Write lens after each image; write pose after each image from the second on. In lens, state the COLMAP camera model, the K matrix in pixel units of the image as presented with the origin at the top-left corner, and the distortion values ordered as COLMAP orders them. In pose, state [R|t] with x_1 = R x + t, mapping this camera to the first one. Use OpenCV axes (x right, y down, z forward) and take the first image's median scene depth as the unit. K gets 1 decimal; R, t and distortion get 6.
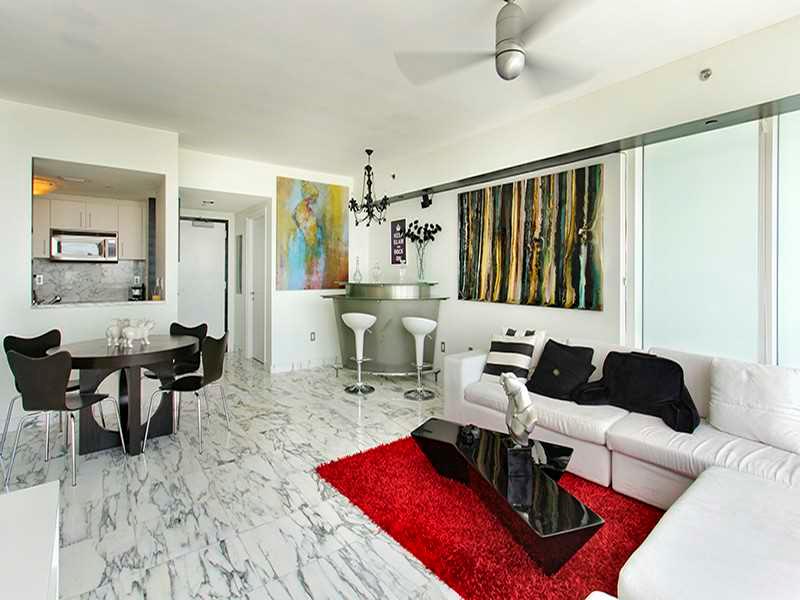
lens RADIAL K [[493.8, 0, 440.8], [0, 493.8, 278.3], [0, 0, 1]] dist [-0.000589, -0.000098]
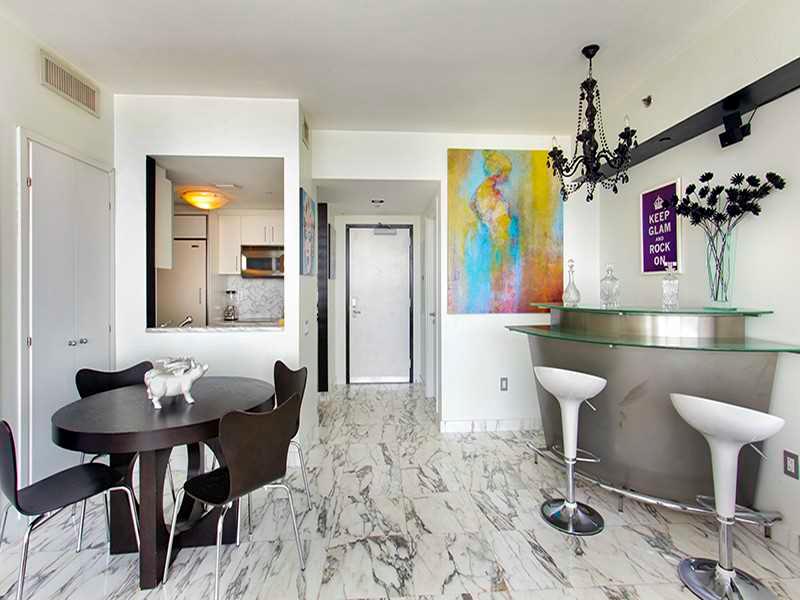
lens RADIAL K [[467.0, 0, 344.2], [0, 467.0, 287.1], [0, 0, 1]] dist [0.002825, 0.003533]
pose [[0.780447, -0.004175, -0.625208, -0.039421], [-0.001390, 0.999964, -0.008412, -0.007568], [0.625220, 0.007434, 0.780413, 0.433094]]
